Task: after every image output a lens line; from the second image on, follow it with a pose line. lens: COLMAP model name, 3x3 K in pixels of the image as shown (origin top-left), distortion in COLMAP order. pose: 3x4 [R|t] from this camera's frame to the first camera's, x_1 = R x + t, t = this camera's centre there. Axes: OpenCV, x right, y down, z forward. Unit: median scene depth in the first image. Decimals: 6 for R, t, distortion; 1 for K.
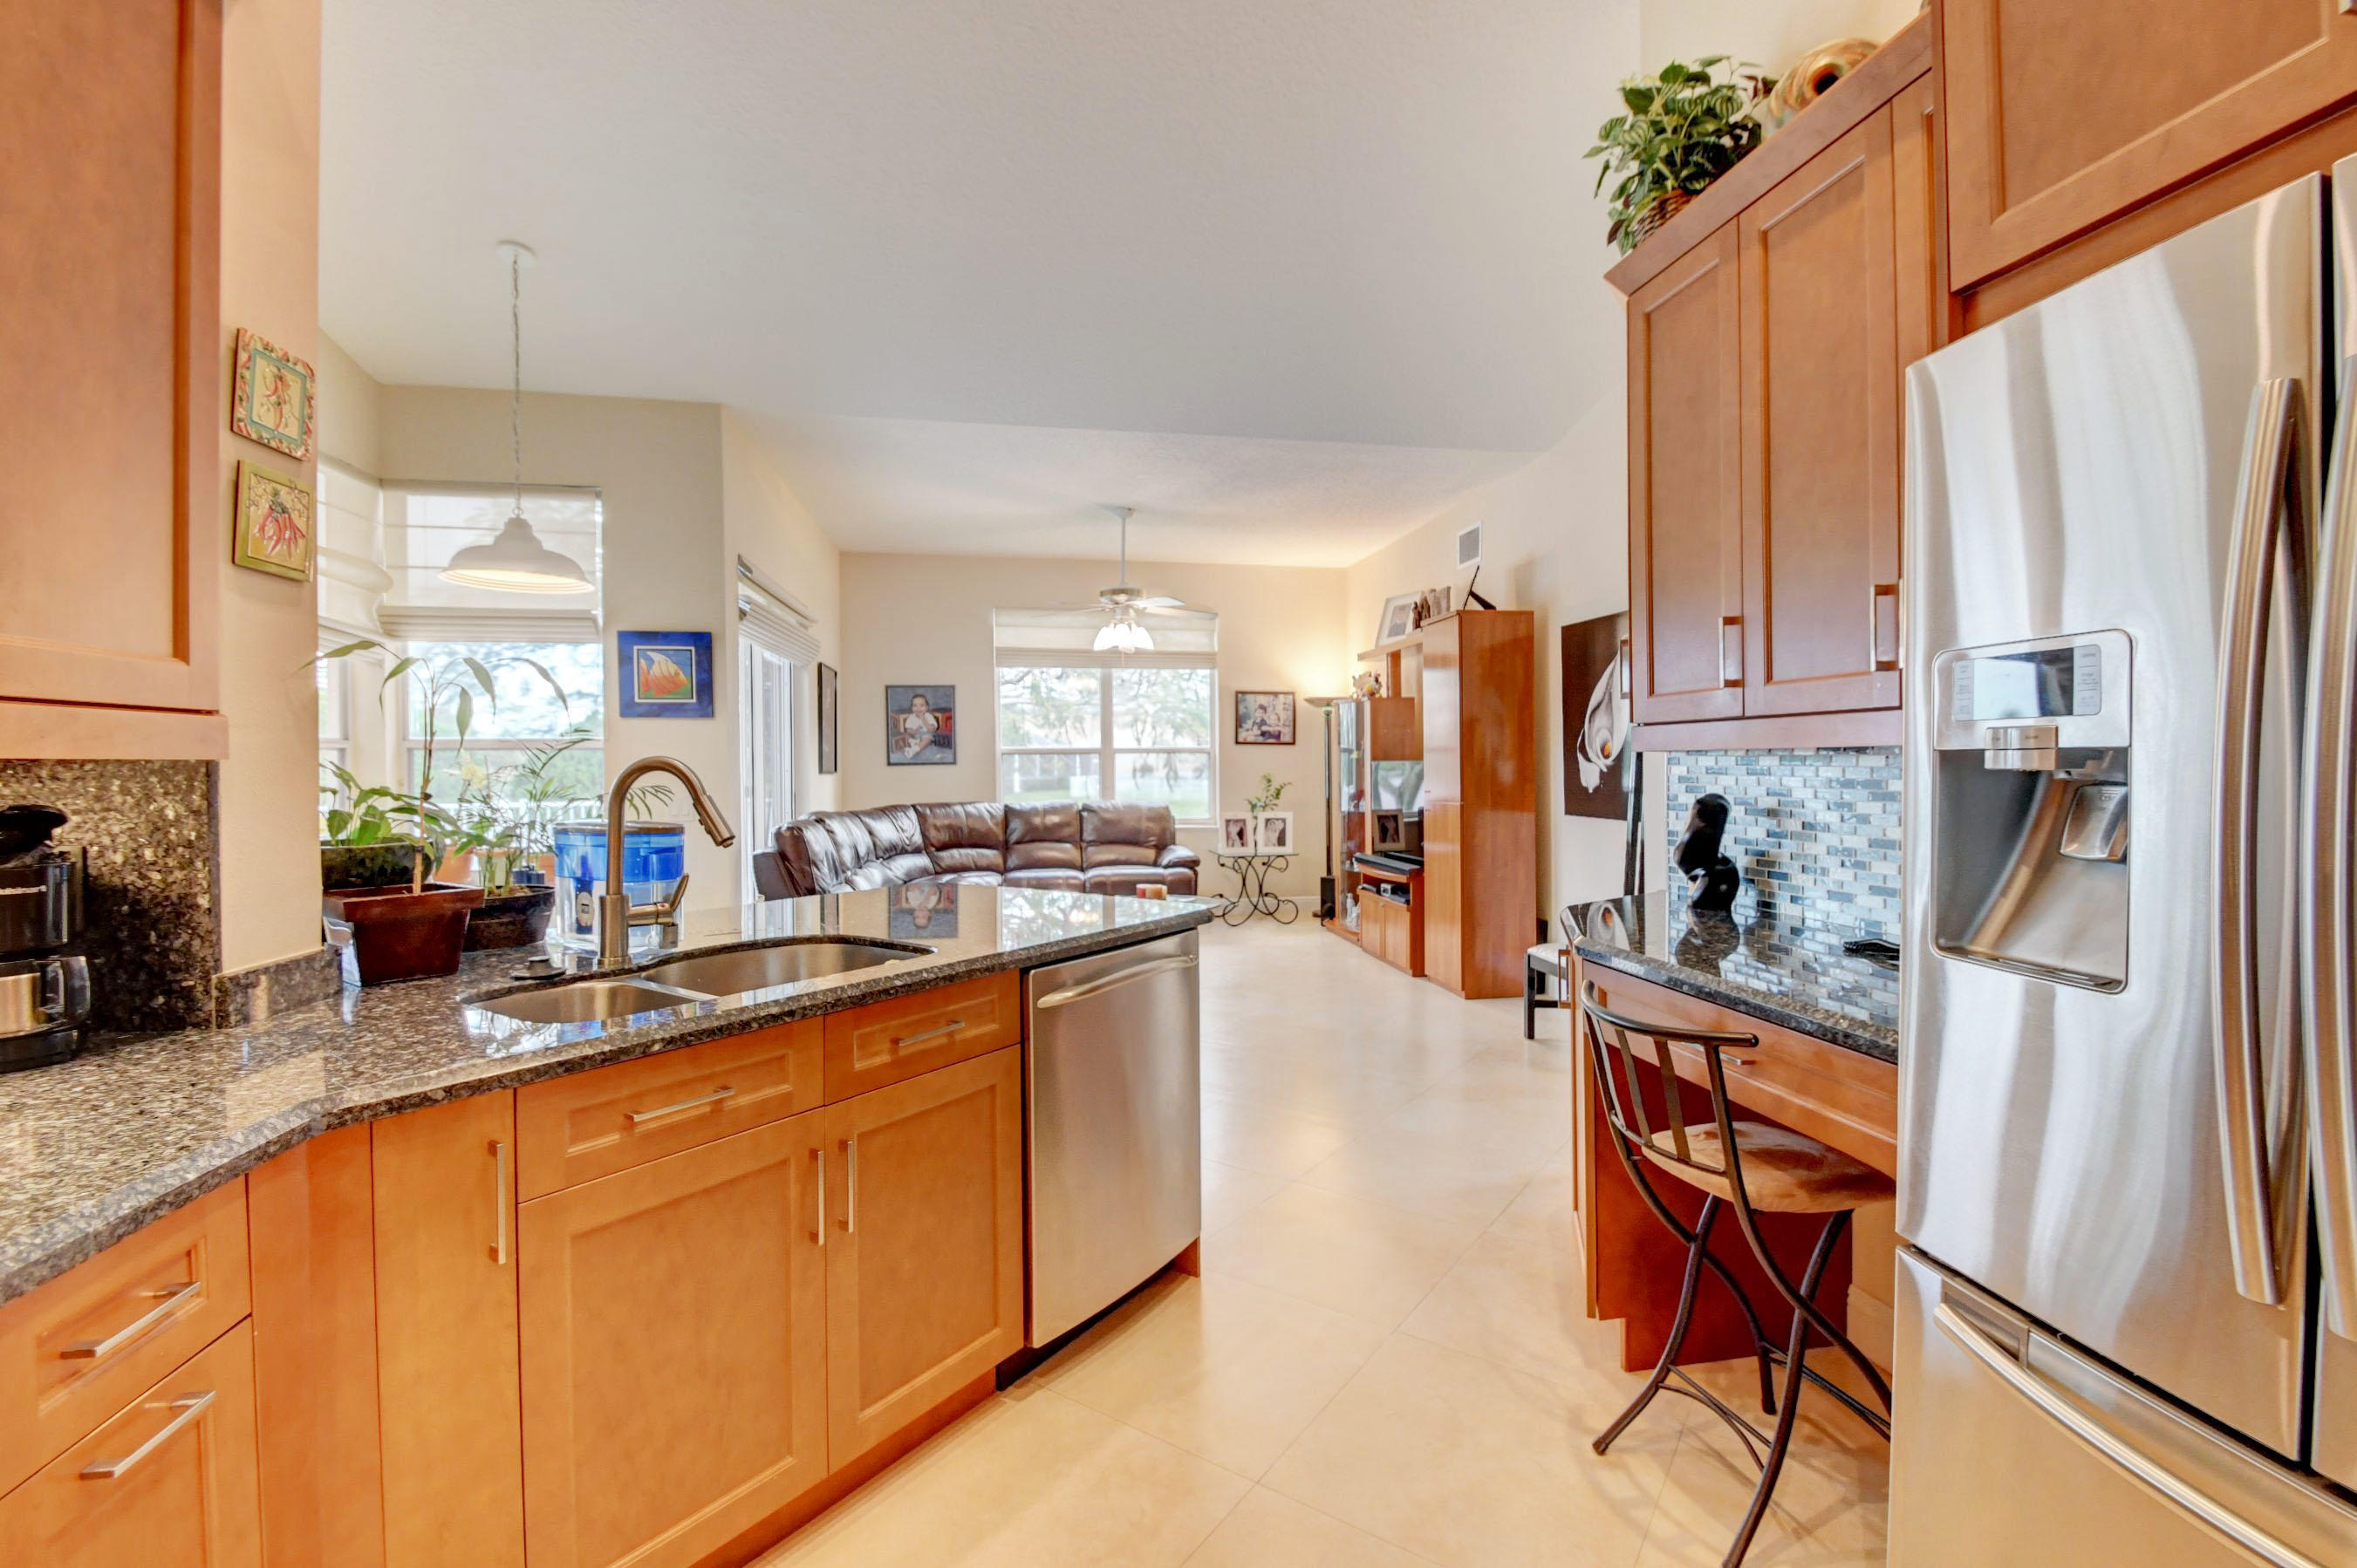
lens RADIAL K [[1036.0, 0, 1195.8], [0, 1036.0, 772.4], [0, 0, 1]] dist [0.007896, -0.014877]
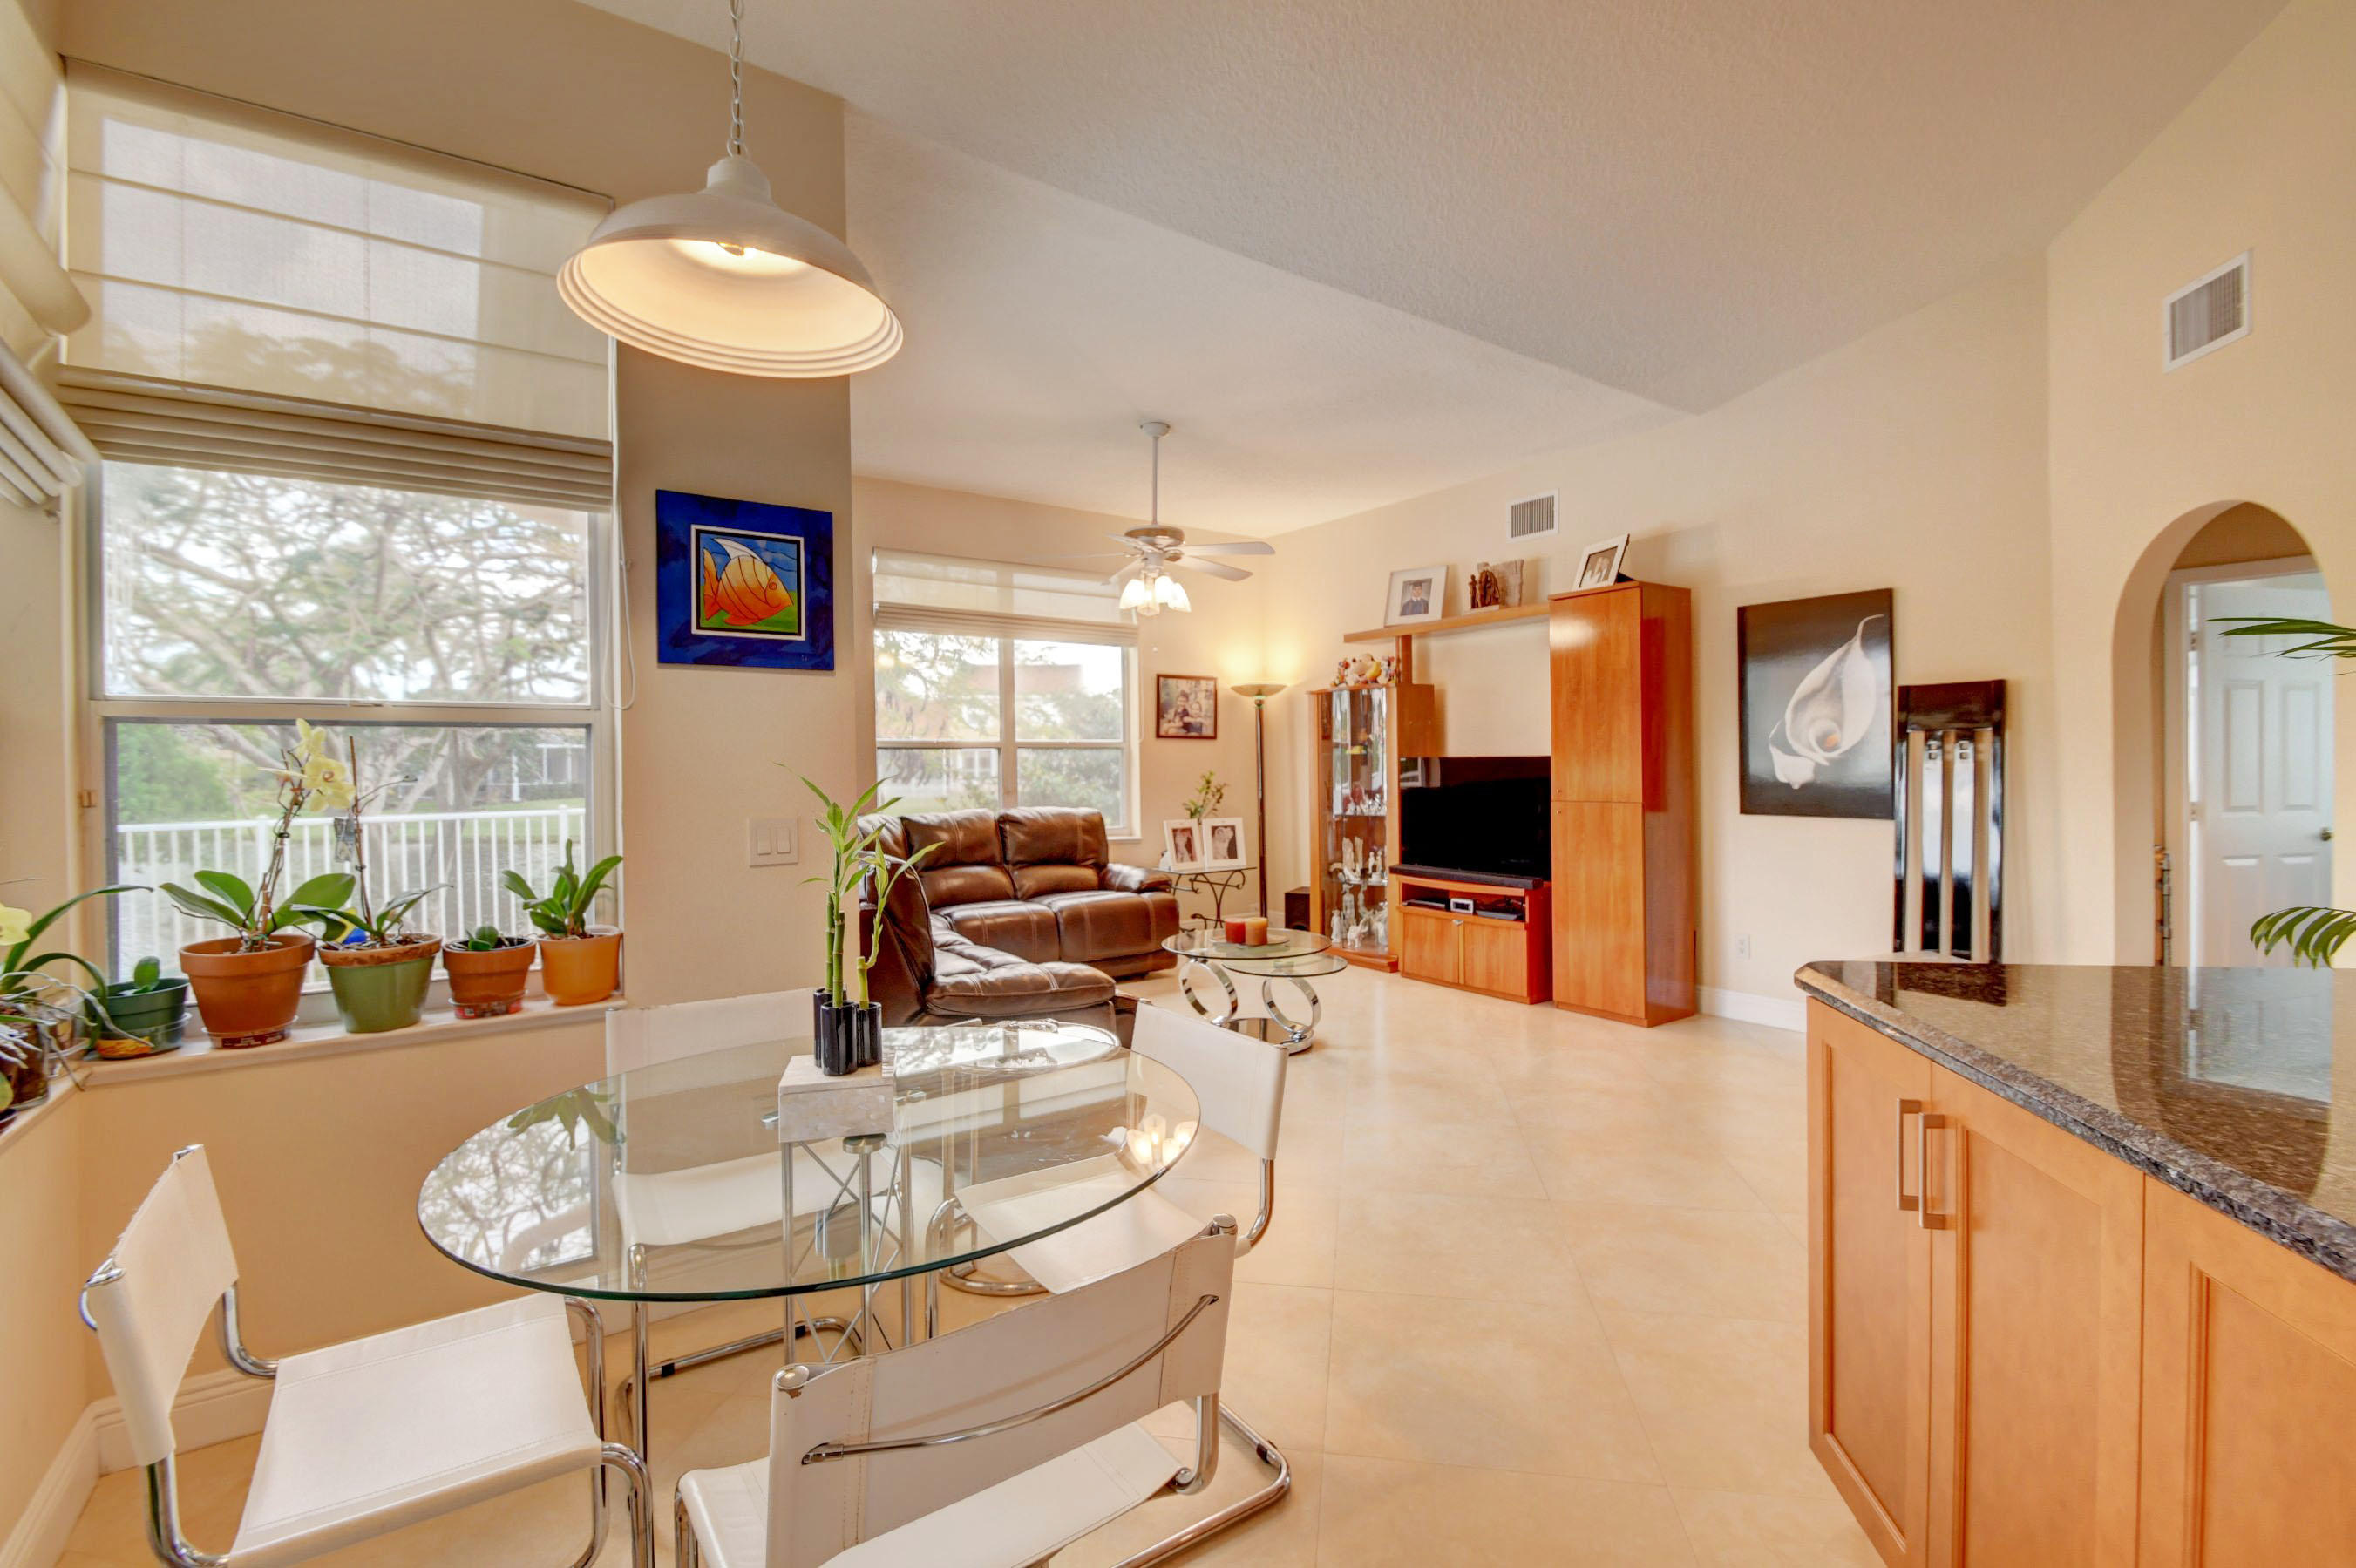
lens RADIAL K [[1035.3, 0, 1200.0], [0, 1035.3, 771.9], [0, 0, 1]] dist [0.002845, -0.009384]
pose [[0.898834, -0.006399, 0.438243, -0.352512], [0.007523, 0.999971, -0.000829, 0.001091], [-0.438225, 0.004042, 0.898856, 0.284264]]
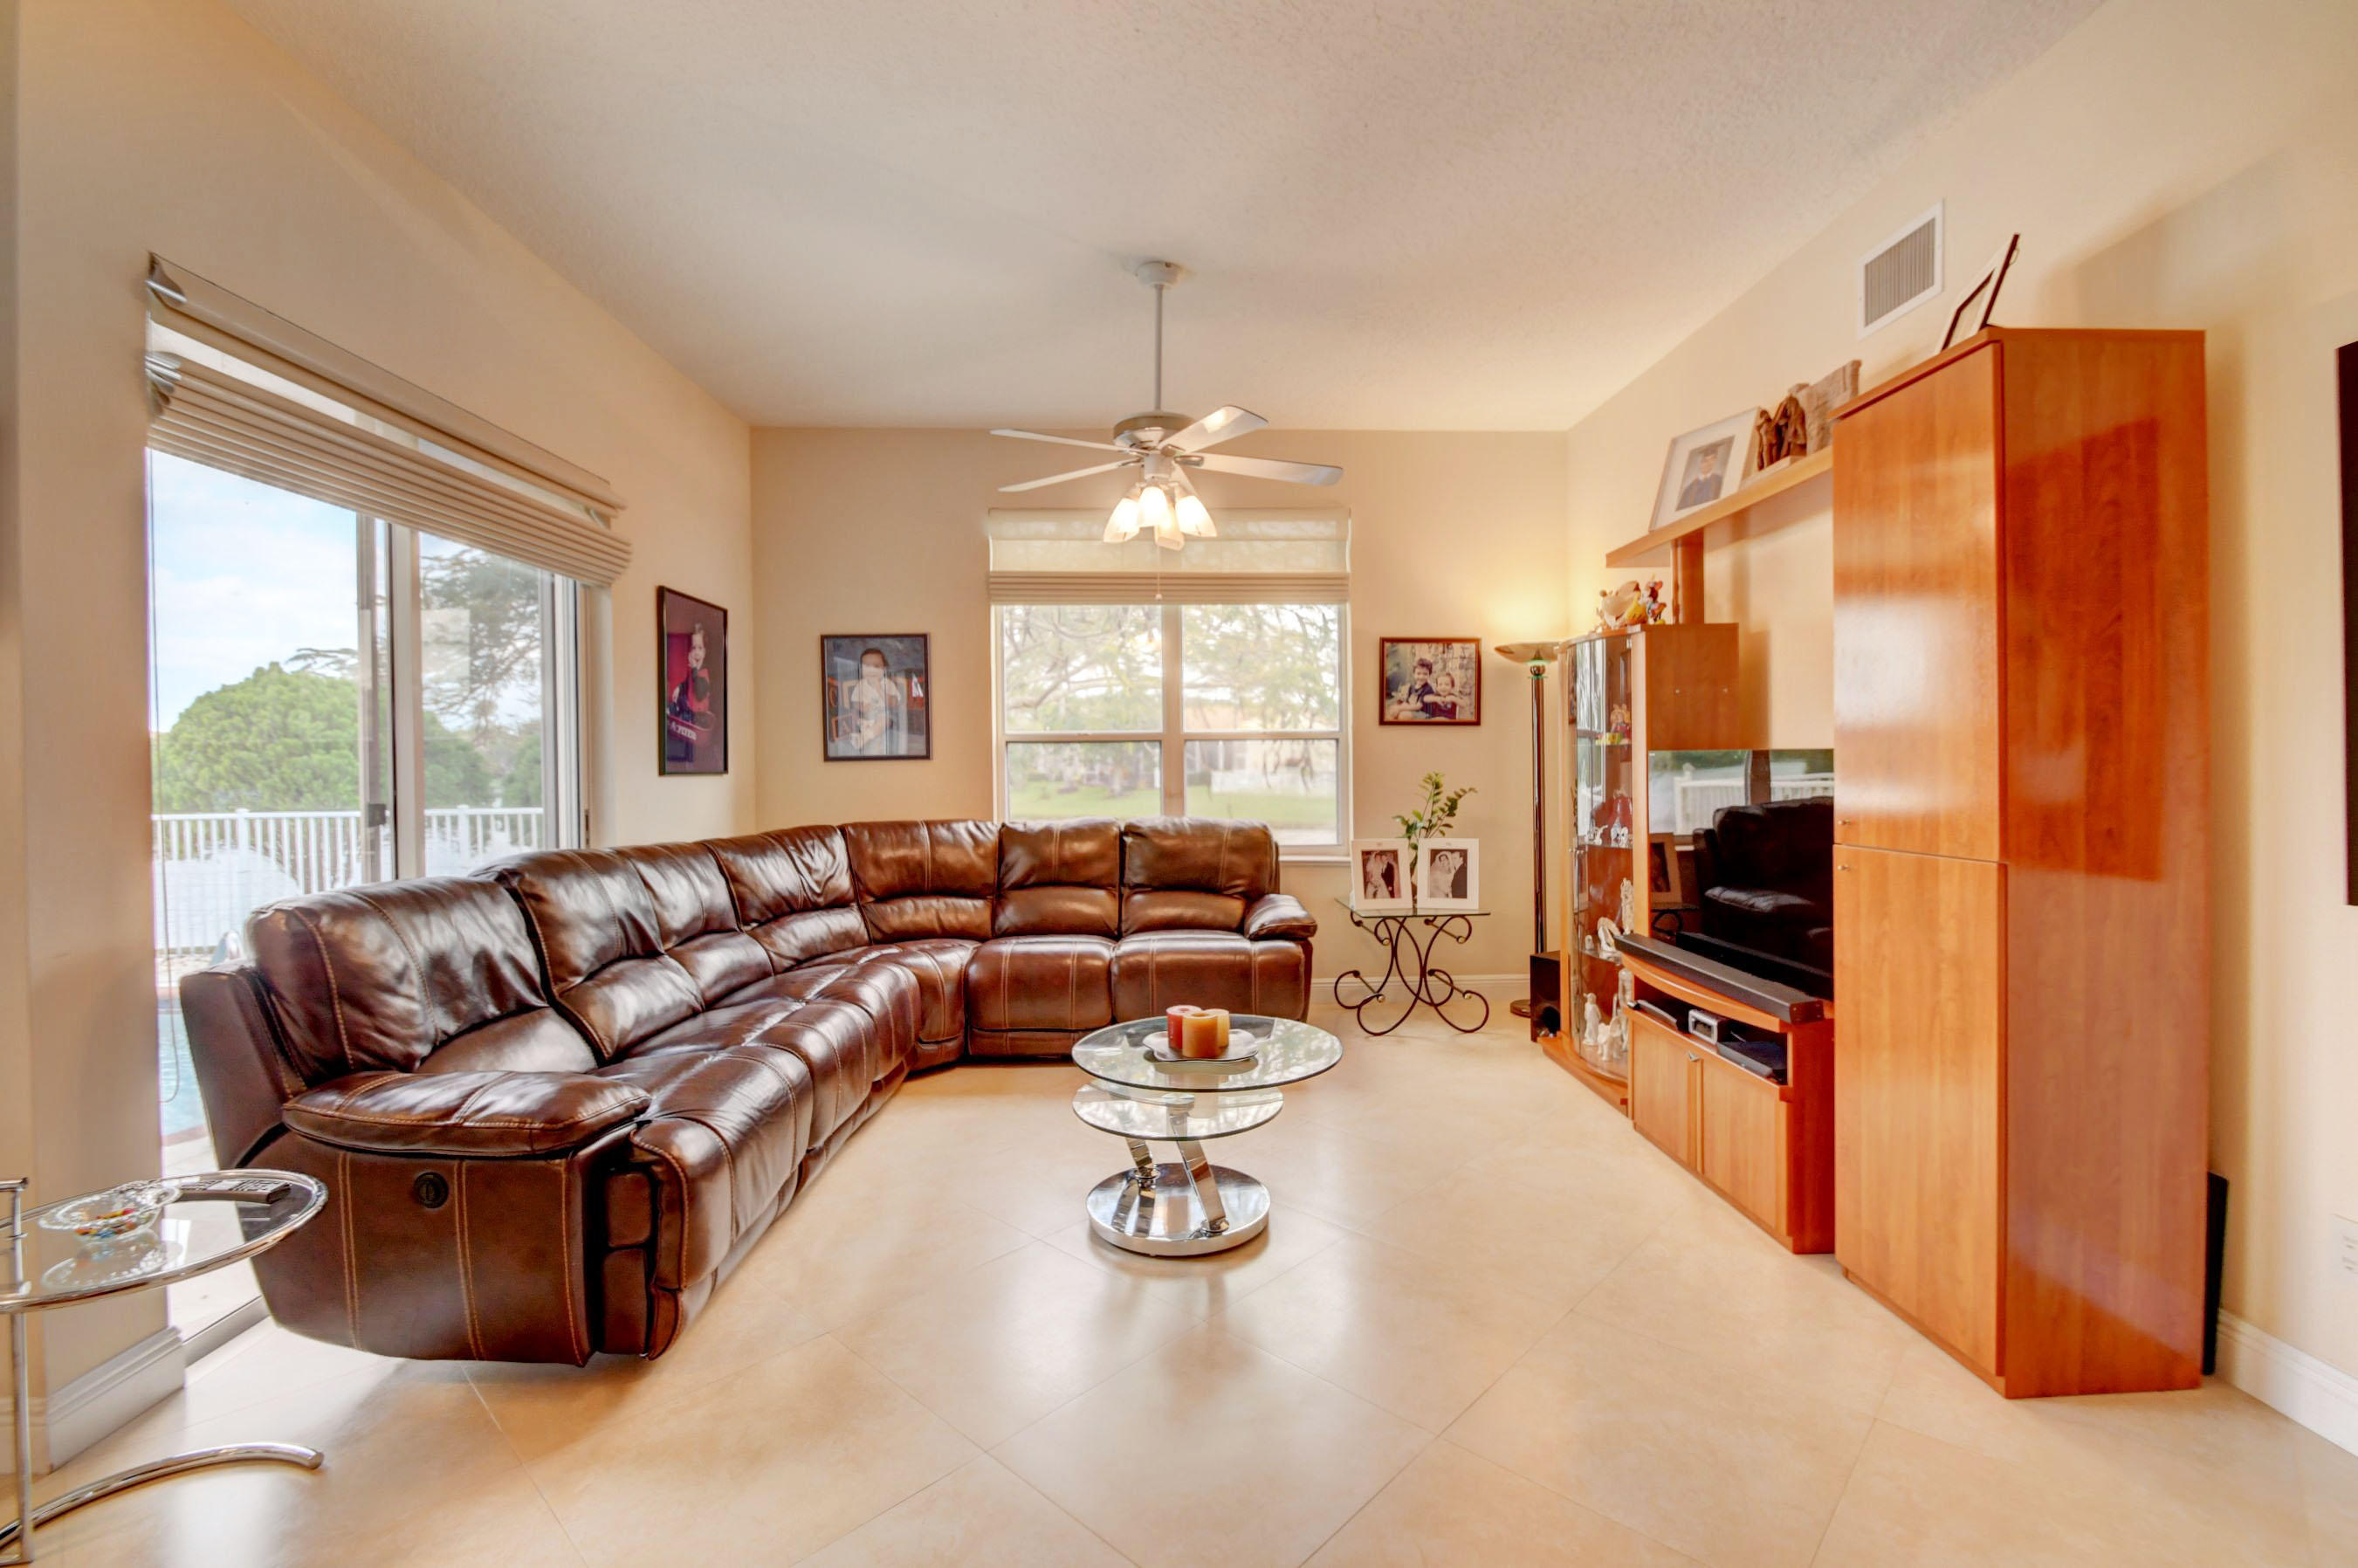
lens RADIAL K [[1036.2, 0, 1201.0], [0, 1036.2, 771.9], [0, 0, 1]] dist [0.002845, -0.009384]
pose [[0.990062, -0.000700, -0.140630, 0.023371], [0.001287, 0.999991, 0.004085, -0.002684], [0.140626, -0.004225, 0.990054, 0.454135]]
